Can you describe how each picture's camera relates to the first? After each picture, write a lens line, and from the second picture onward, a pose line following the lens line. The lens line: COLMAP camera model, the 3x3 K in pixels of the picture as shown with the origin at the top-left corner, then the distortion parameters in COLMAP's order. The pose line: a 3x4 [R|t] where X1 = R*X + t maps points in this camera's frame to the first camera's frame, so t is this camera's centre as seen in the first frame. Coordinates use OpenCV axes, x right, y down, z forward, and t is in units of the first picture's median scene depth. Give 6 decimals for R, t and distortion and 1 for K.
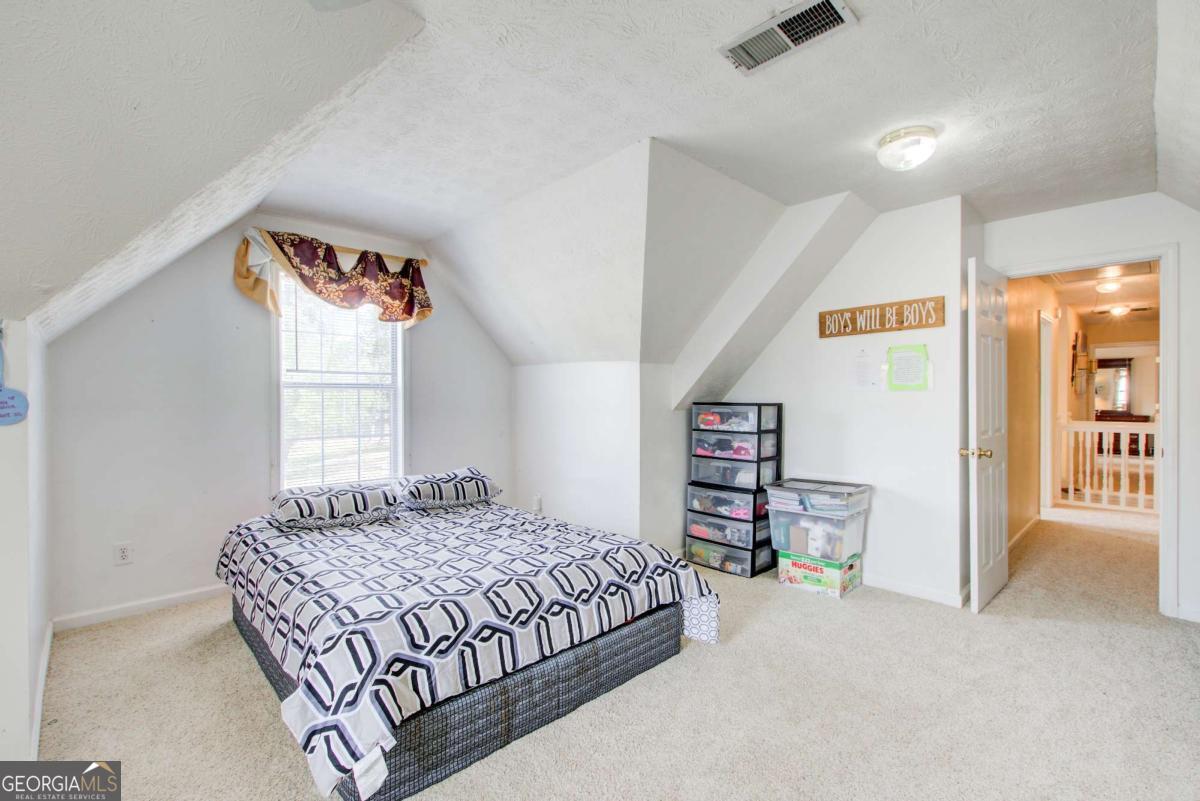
lens RADIAL K [[507.2, 0, 593.8], [0, 507.2, 404.9], [0, 0, 1]] dist [-0.000164, 0.000046]
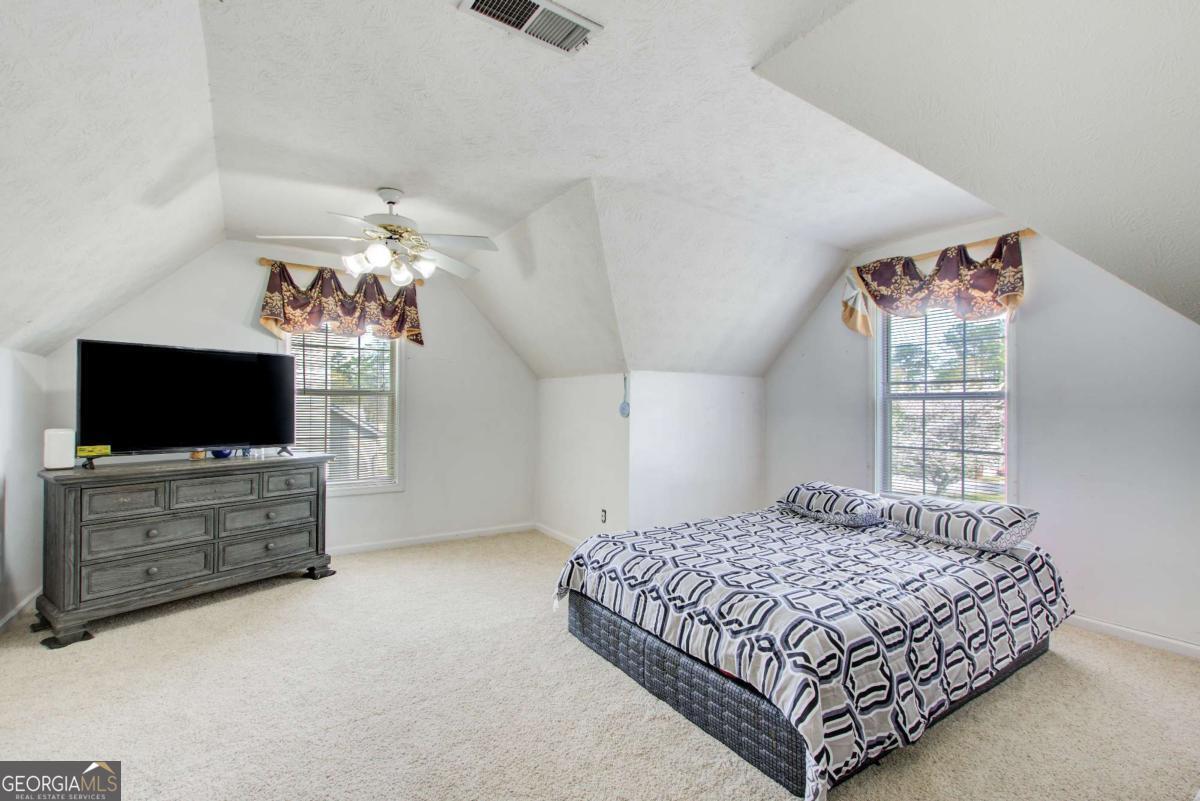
lens RADIAL K [[531.6, 0, 602.9], [0, 531.6, 409.2], [0, 0, 1]] dist [0.001169, 0.000029]
pose [[-0.136157, 0.001290, -0.990686, 0.865782], [-0.029791, 0.999542, 0.005396, -0.008758], [0.990239, 0.030248, -0.136056, 0.809919]]
